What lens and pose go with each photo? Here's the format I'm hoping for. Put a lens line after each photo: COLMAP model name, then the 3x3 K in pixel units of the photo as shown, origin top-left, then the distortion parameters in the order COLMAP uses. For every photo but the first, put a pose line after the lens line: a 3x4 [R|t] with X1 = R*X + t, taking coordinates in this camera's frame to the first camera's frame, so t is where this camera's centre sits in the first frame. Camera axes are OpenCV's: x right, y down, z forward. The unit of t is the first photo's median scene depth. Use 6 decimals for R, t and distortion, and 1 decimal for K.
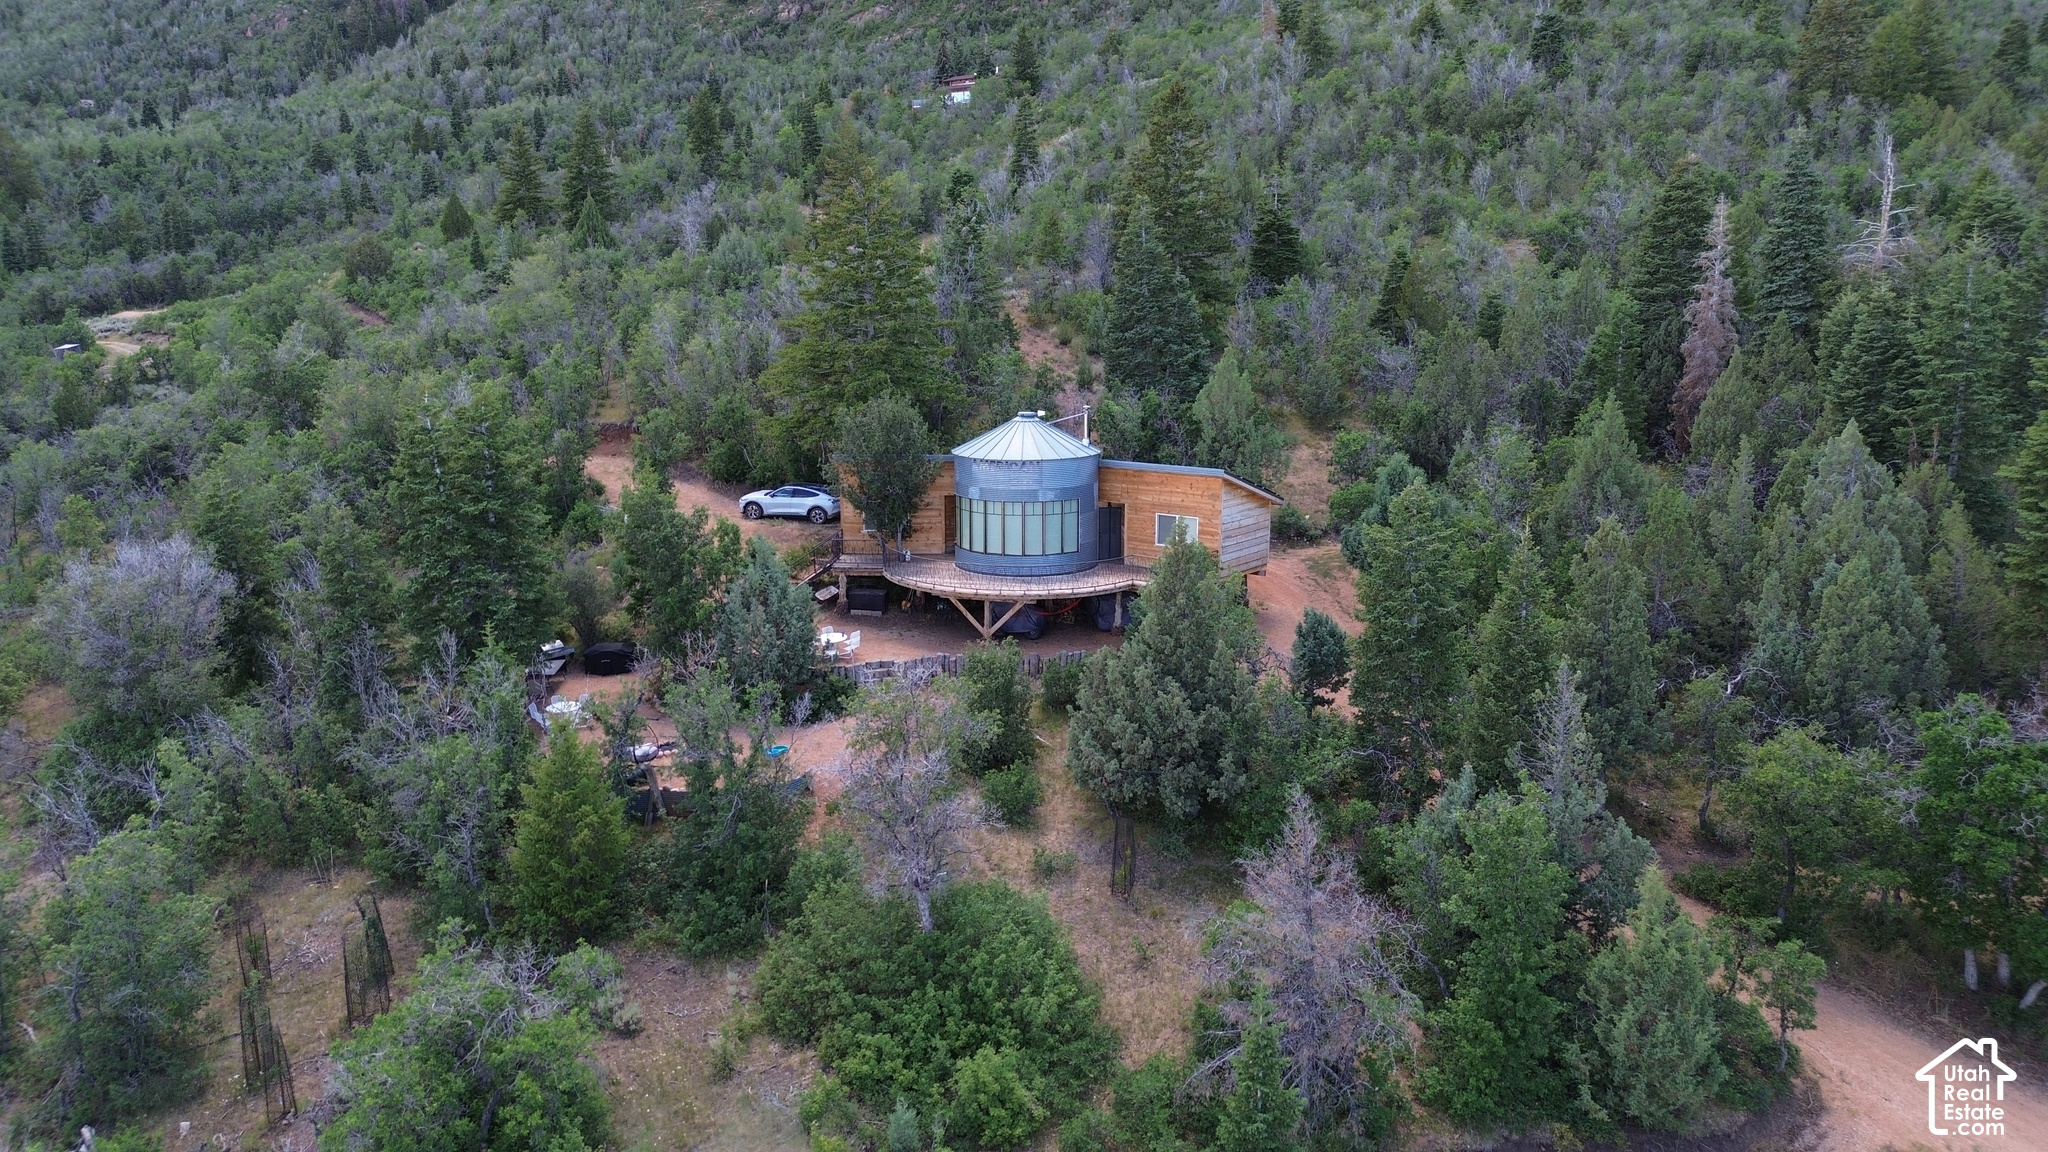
lens RADIAL K [[1440.6, 0, 1025.7], [0, 1440.6, 567.4], [0, 0, 1]] dist [0.042876, -0.020301]
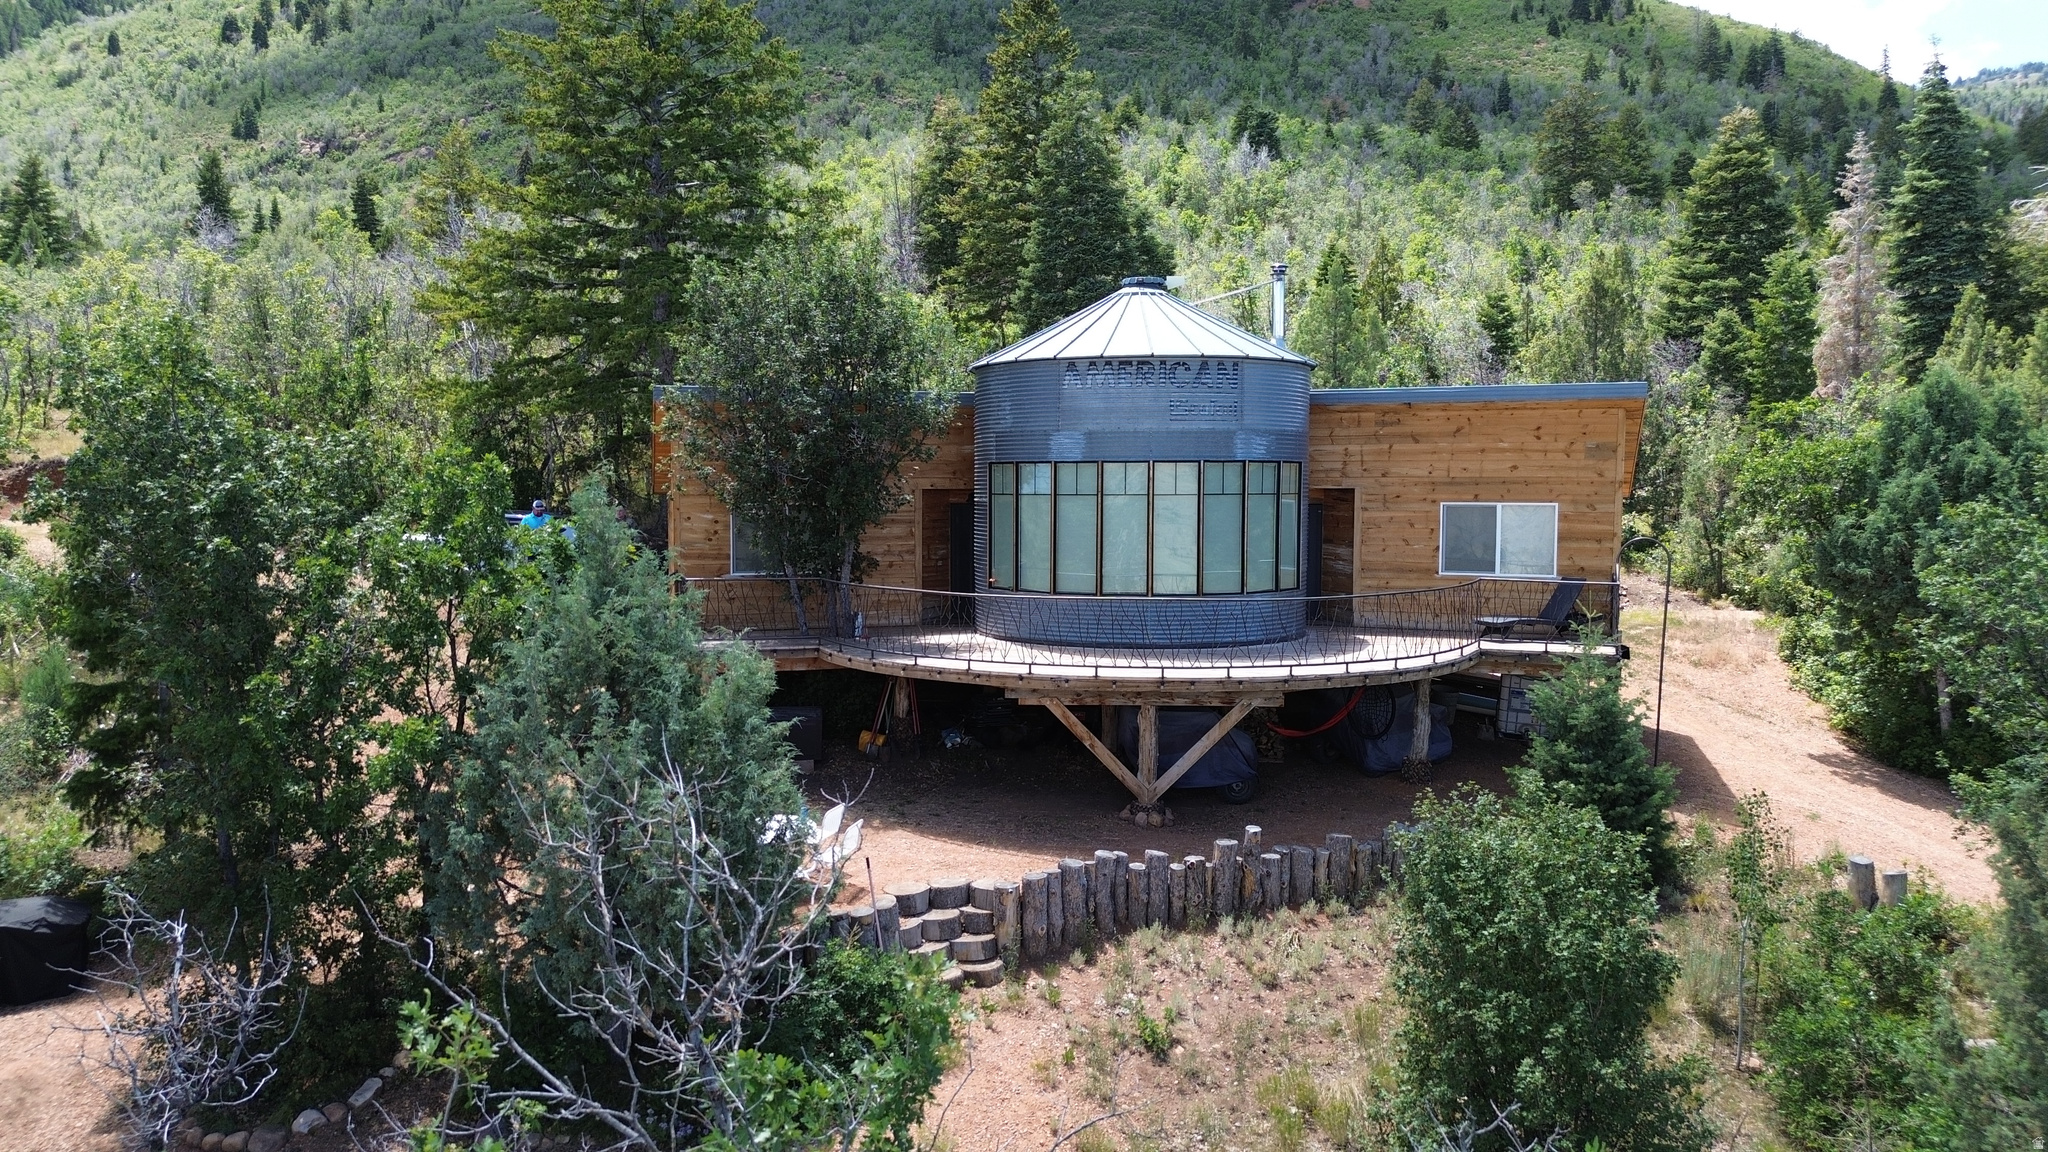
lens RADIAL K [[1440.6, 0, 1012.1], [0, 1440.6, 566.8], [0, 0, 1]] dist [0.042876, -0.020301]
pose [[0.955579, -0.012381, 0.294474, -0.189707], [0.052917, 0.990089, -0.130090, 0.037847], [-0.289945, 0.139894, 0.946764, 0.694371]]
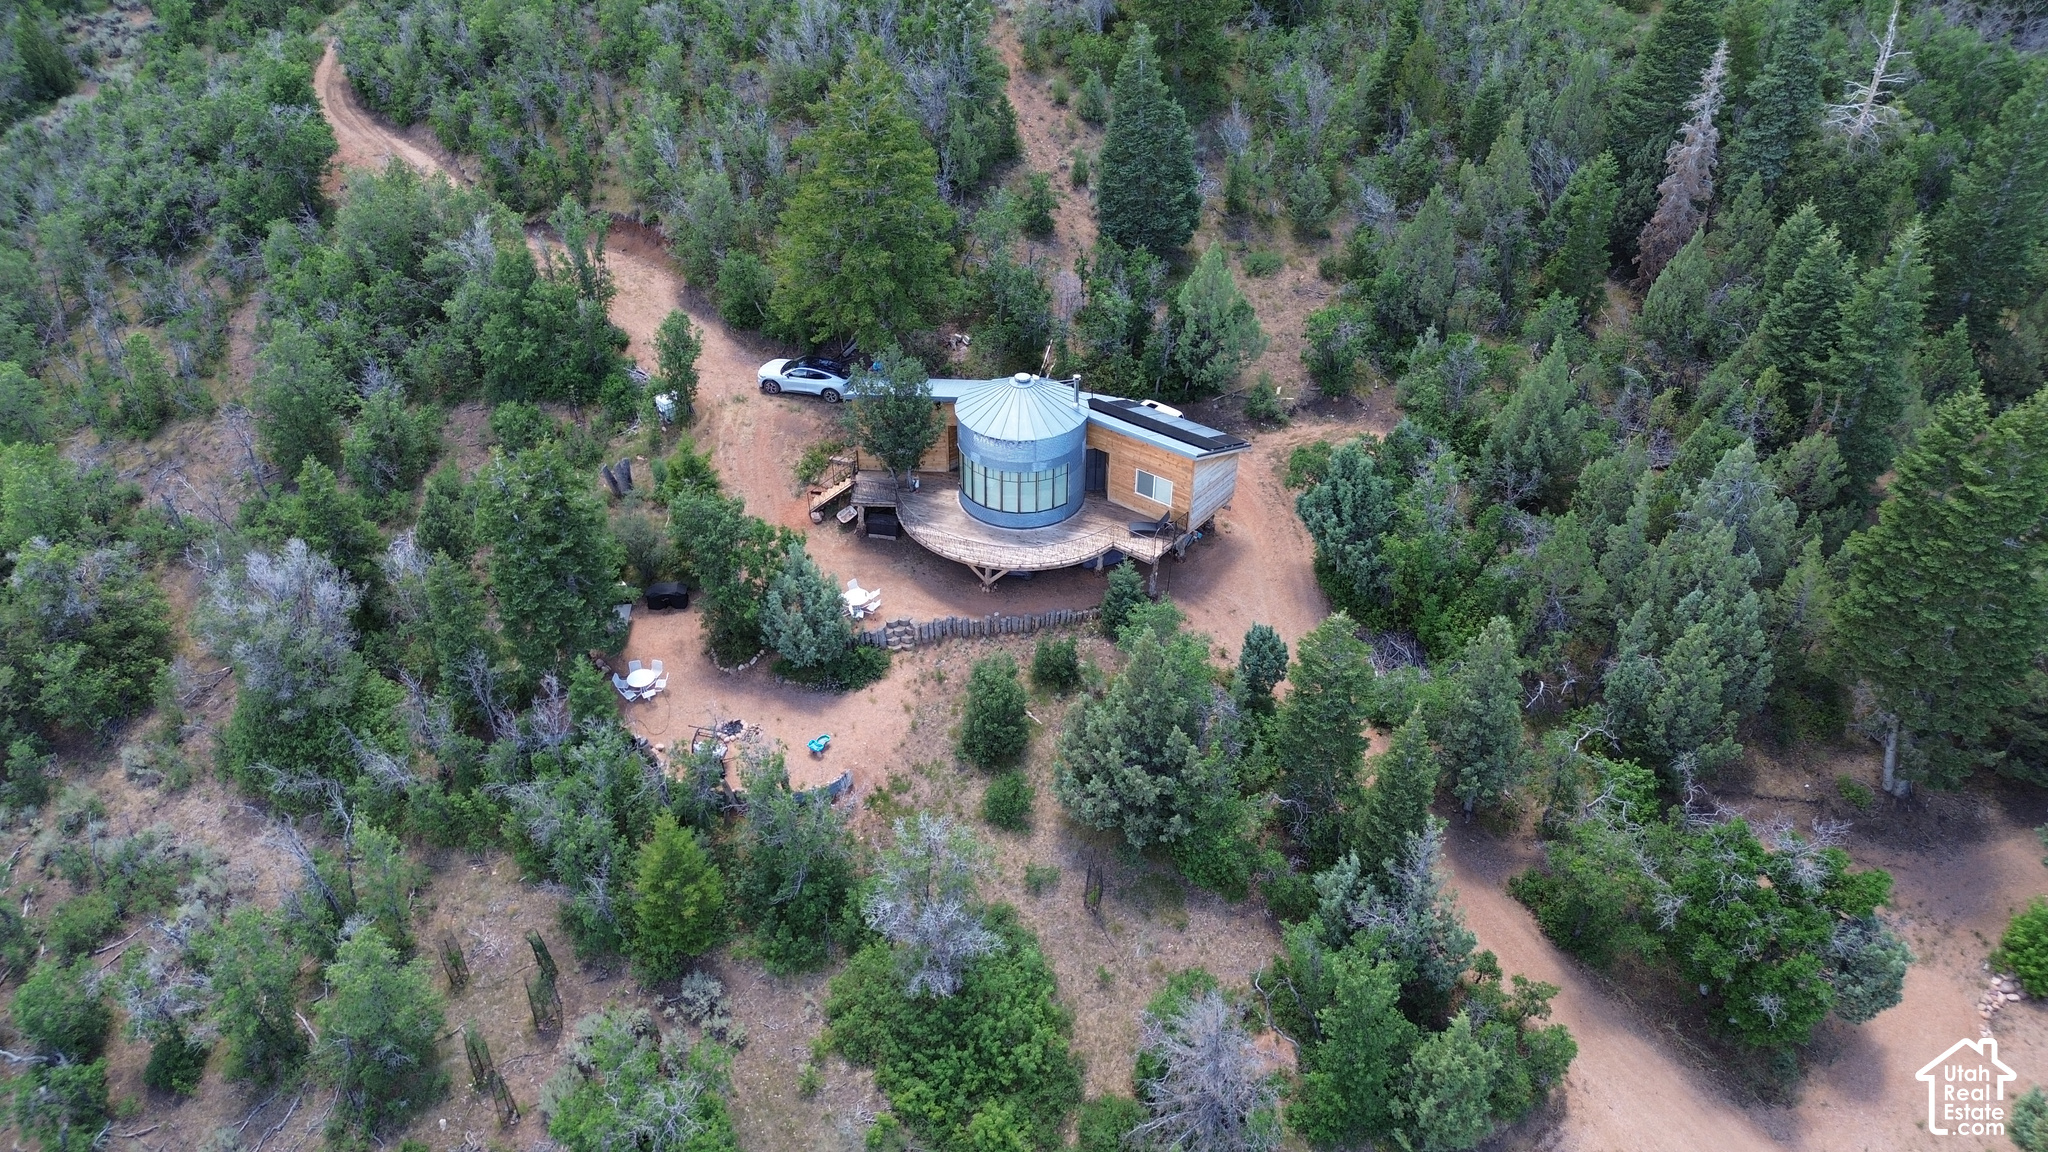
lens RADIAL K [[1440.6, 0, 1026.2], [0, 1440.6, 575.3], [0, 0, 1]] dist [0.042876, -0.020301]
pose [[0.999976, 0.004052, 0.005573, -0.002301], [-0.005905, 0.920788, 0.390019, -0.452124], [-0.003551, -0.390043, 0.920790, -0.083436]]
